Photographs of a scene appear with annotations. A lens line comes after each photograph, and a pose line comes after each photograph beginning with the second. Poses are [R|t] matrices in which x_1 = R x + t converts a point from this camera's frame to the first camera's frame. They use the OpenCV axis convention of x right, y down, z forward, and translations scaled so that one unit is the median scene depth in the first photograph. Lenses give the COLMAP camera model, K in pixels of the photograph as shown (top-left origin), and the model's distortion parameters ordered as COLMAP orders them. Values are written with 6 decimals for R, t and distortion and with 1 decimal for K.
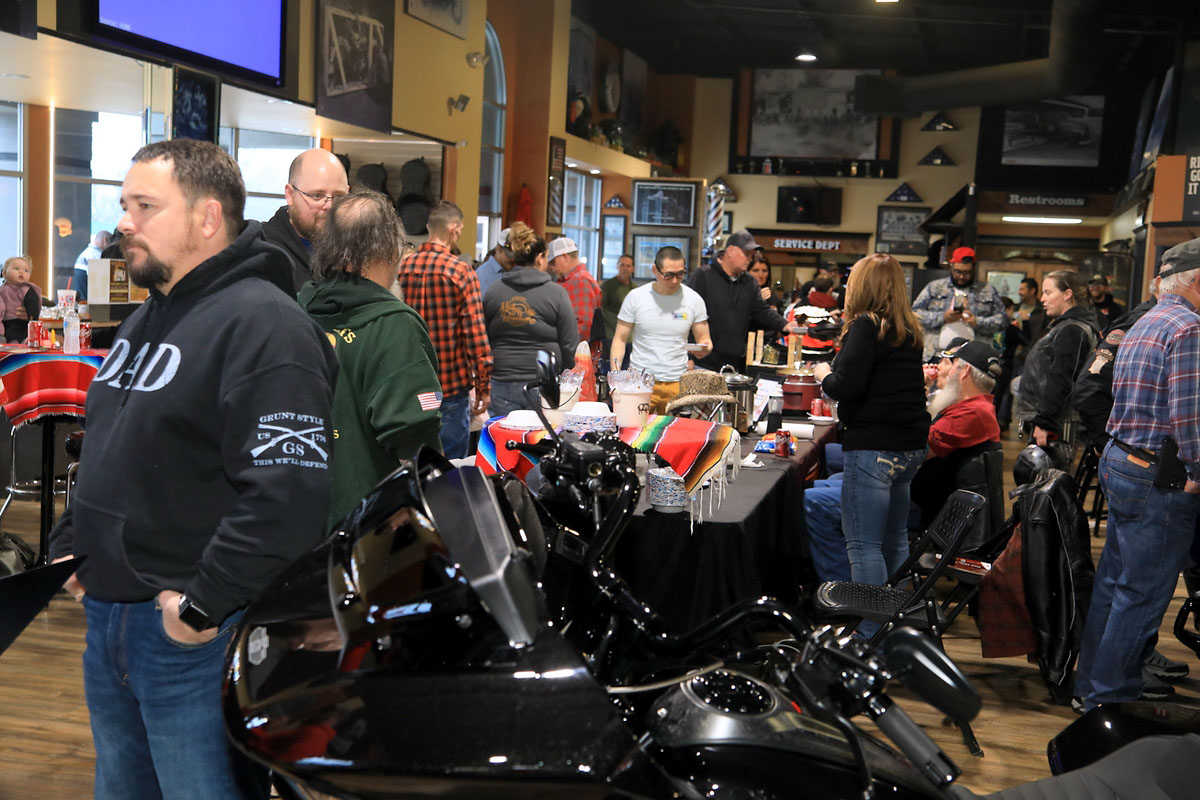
lens RADIAL K [[1405.3, 0, 601.0], [0, 1405.3, 399.9], [0, 0, 1]] dist [0.026017, 0.000000]
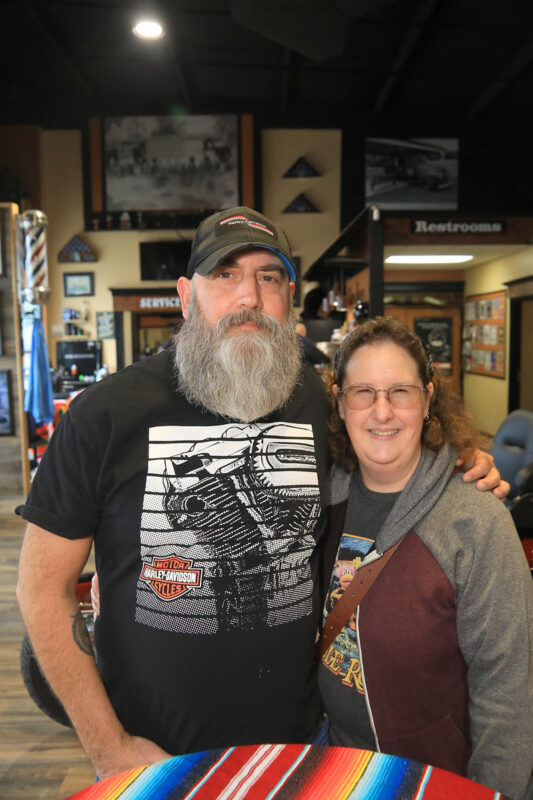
lens RADIAL K [[679.1, 0, 261.1], [0, 679.1, 397.7], [0, 0, 1]] dist [-0.059175, 0.092845]
pose [[0.964742, -0.082802, 0.249833, 0.083924], [0.081749, 0.996546, 0.014609, -0.048826], [-0.250180, 0.006330, 0.968179, 0.548873]]
